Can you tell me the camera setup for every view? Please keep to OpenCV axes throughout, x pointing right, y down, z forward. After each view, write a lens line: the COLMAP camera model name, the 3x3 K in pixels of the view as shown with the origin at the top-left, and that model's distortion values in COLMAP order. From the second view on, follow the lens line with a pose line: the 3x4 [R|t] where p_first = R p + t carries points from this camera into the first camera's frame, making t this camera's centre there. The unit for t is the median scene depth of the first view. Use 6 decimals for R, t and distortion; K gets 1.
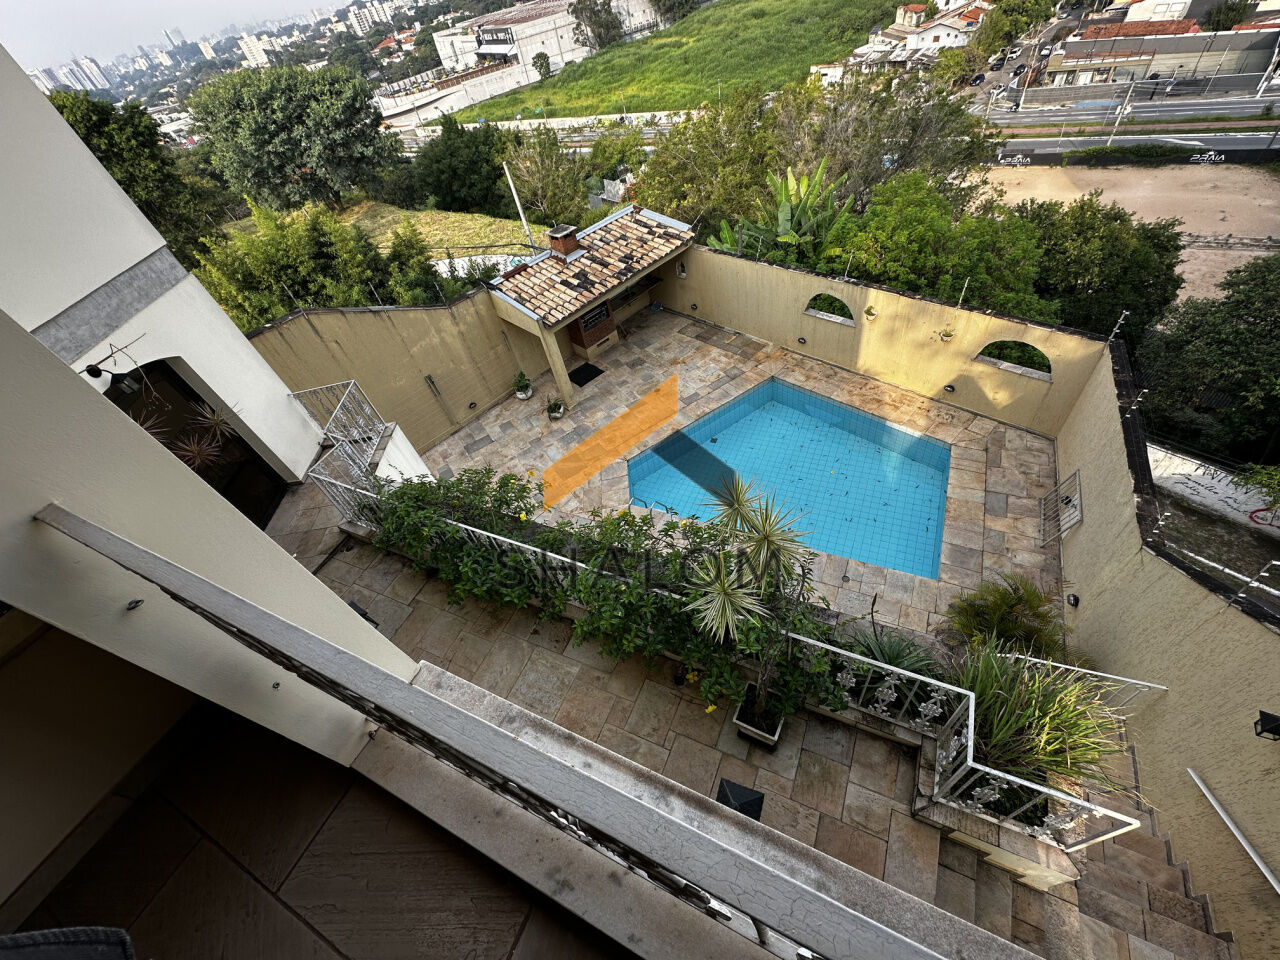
lens RADIAL K [[514.6, 0, 640.0], [0, 514.6, 480.0], [0, 0, 1]] dist [-0.003947, -0.000363]
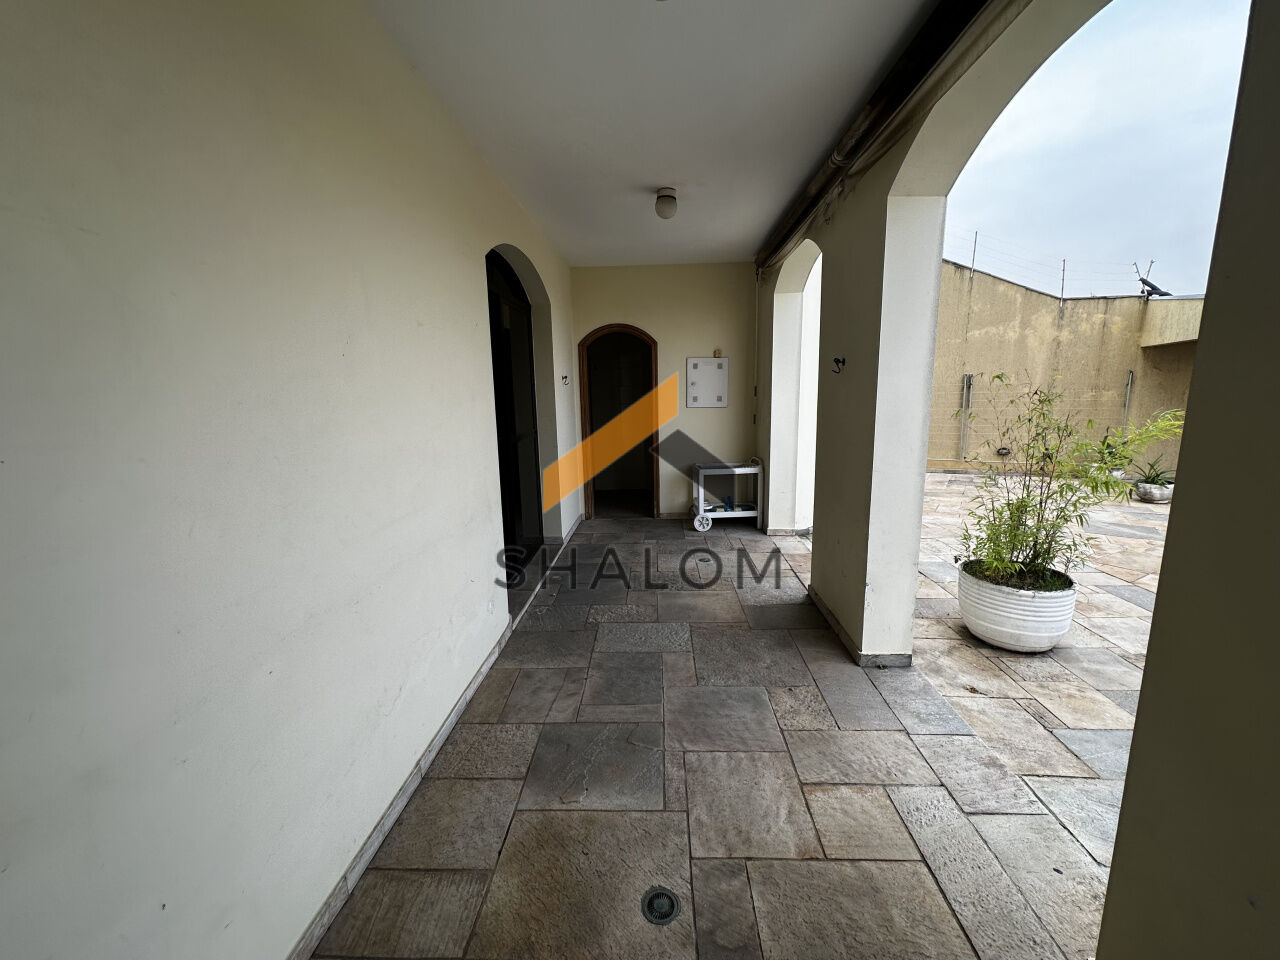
lens RADIAL K [[514.6, 0, 640.0], [0, 514.6, 480.0], [0, 0, 1]] dist [-0.003947, -0.000363]
pose [[0.382630, 0.330164, -0.862894, 0.088052], [-0.703360, 0.709688, -0.040344, 0.263461], [0.599066, 0.622362, 0.503772, 0.447978]]
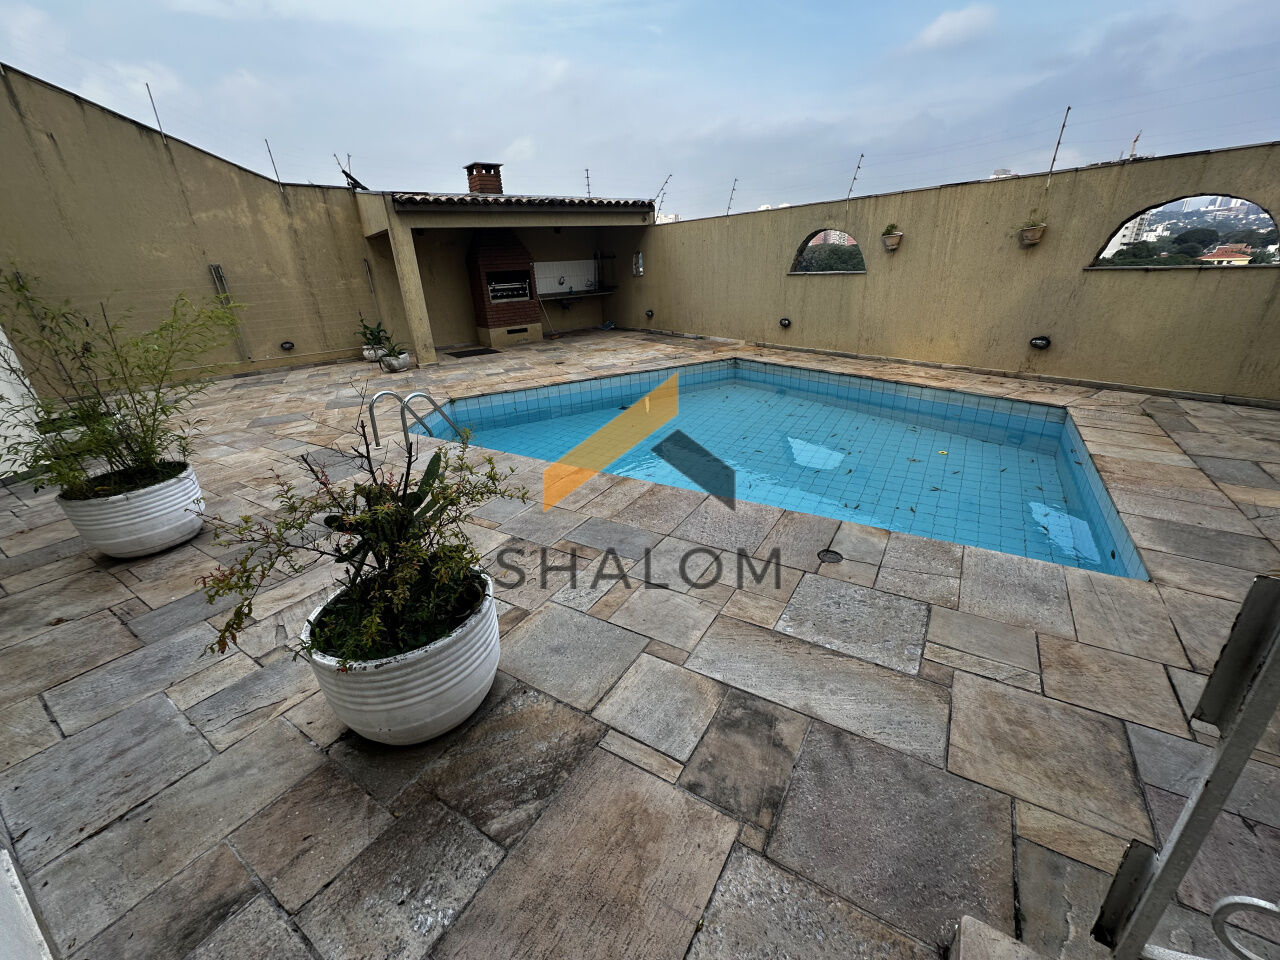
lens RADIAL K [[514.6, 0, 640.0], [0, 514.6, 480.0], [0, 0, 1]] dist [-0.003947, -0.000363]
pose [[0.984474, 0.167709, -0.051806, 0.207616], [-0.174761, 0.908934, -0.378545, 0.204123], [-0.016397, 0.381722, 0.924132, 0.489403]]
